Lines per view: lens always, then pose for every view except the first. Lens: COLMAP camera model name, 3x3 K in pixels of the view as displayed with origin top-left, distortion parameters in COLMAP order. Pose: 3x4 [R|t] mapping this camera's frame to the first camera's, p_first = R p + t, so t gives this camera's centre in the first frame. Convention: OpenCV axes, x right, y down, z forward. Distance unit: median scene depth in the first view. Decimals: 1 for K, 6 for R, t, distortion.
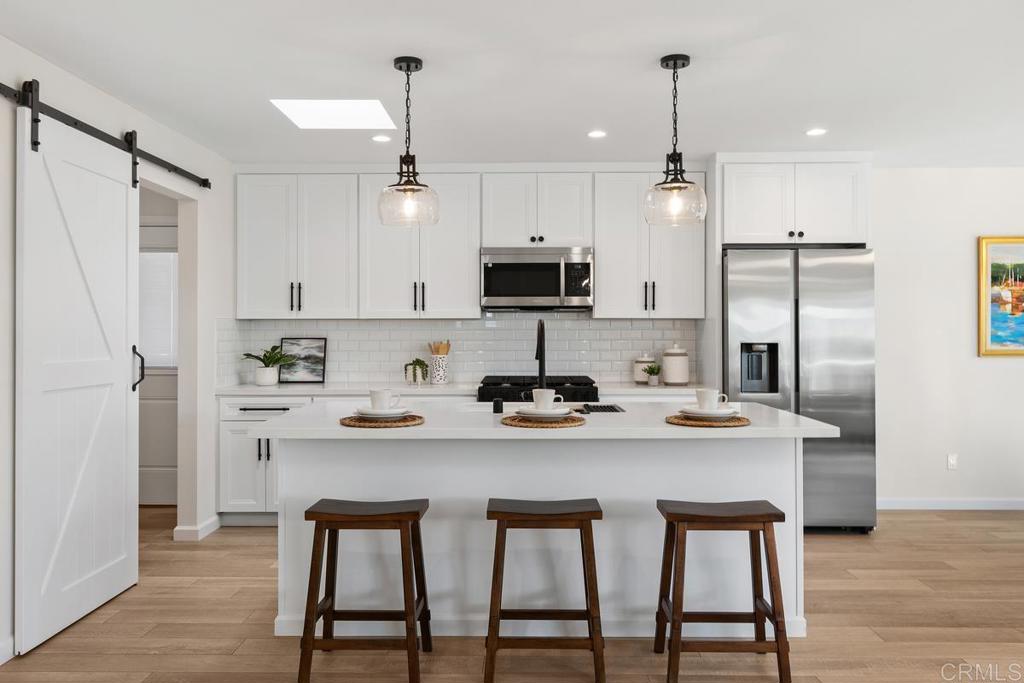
lens RADIAL K [[797.3, 0, 512.0], [0, 797.3, 341.5], [0, 0, 1]] dist [-0.003147, -0.002609]
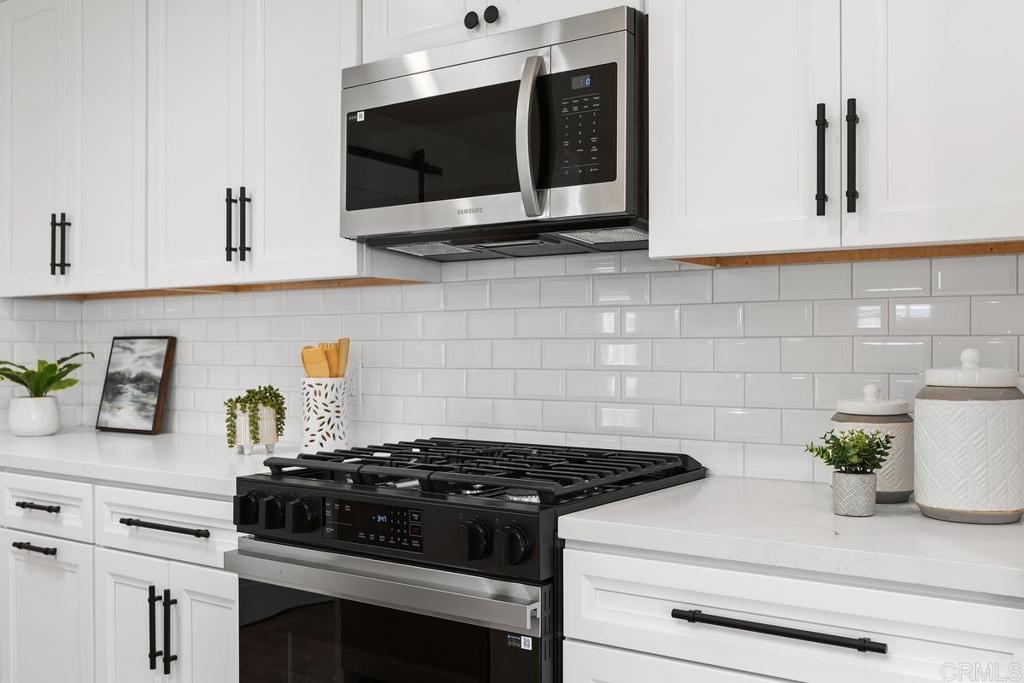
lens RADIAL K [[1000.6, 0, 512.0], [0, 1000.6, 341.5], [0, 0, 1]] dist [-0.011385, -0.013312]
pose [[0.825526, -0.003153, -0.564355, 0.263898], [-0.007684, 0.999829, -0.016826, 0.007144], [0.564312, 0.018227, 0.825361, 0.674069]]
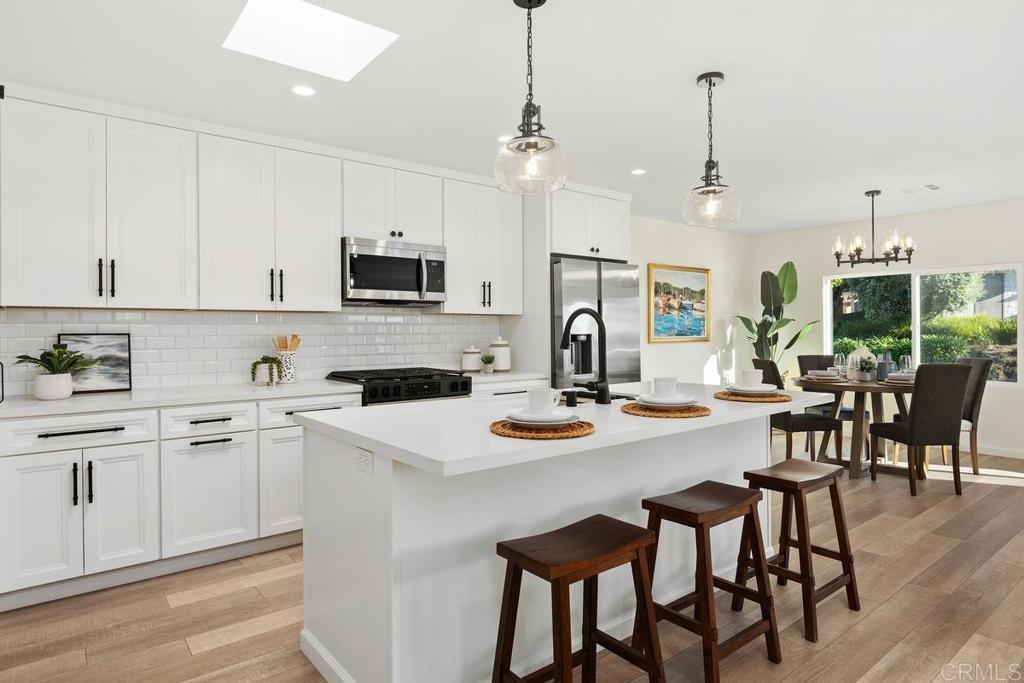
lens RADIAL K [[588.0, 0, 511.9], [0, 588.0, 332.2], [0, 0, 1]] dist [0.000239, 0.000540]
pose [[0.770060, -0.004067, 0.637958, -0.330608], [0.014837, 0.999823, -0.011536, 0.007106], [-0.637798, 0.018349, 0.769985, 0.329553]]
